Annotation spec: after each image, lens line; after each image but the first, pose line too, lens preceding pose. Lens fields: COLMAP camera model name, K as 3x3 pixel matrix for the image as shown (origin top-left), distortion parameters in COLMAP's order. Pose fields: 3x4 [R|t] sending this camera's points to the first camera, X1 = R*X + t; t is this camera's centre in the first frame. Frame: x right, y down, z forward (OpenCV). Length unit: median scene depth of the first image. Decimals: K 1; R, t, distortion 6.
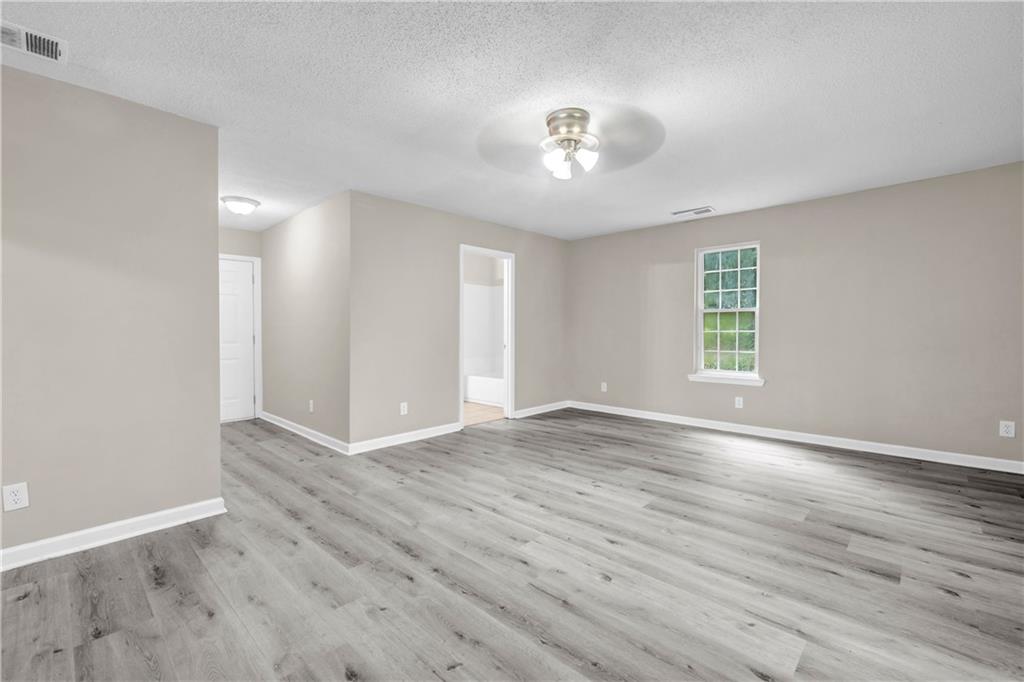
lens RADIAL K [[446.7, 0, 510.8], [0, 446.7, 334.4], [0, 0, 1]] dist [-0.000223, 0.001161]
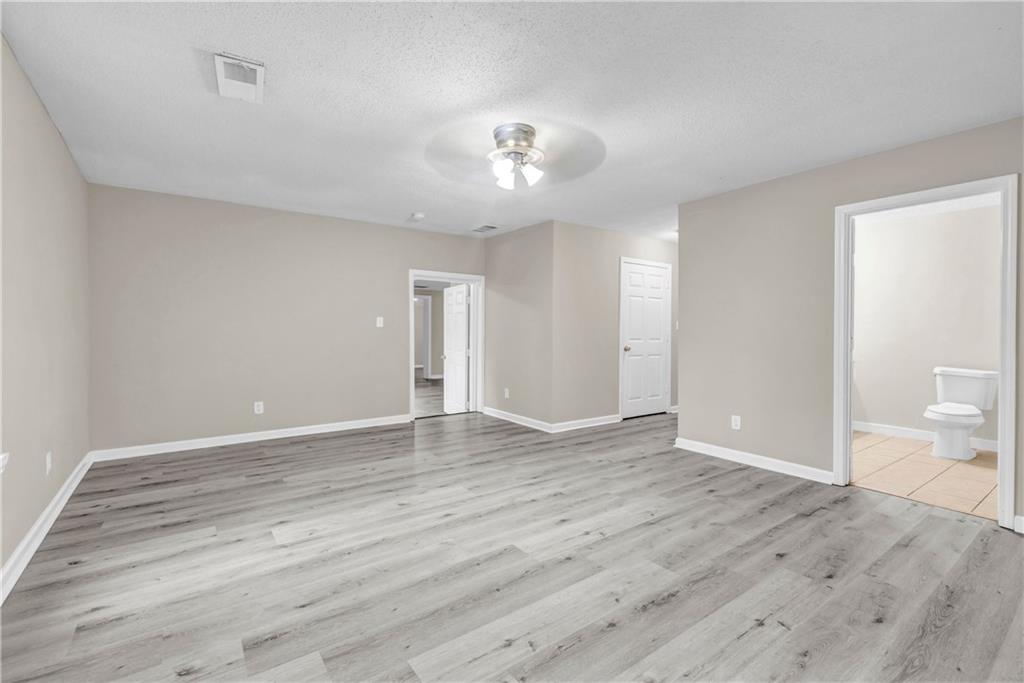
lens RADIAL K [[446.7, 0, 509.9], [0, 446.7, 337.1], [0, 0, 1]] dist [-0.000223, 0.001161]
pose [[-0.184044, 0.017589, -0.982761, 1.098694], [-0.018641, 0.999598, 0.021381, -0.017196], [0.982741, 0.022255, -0.183642, 1.131218]]
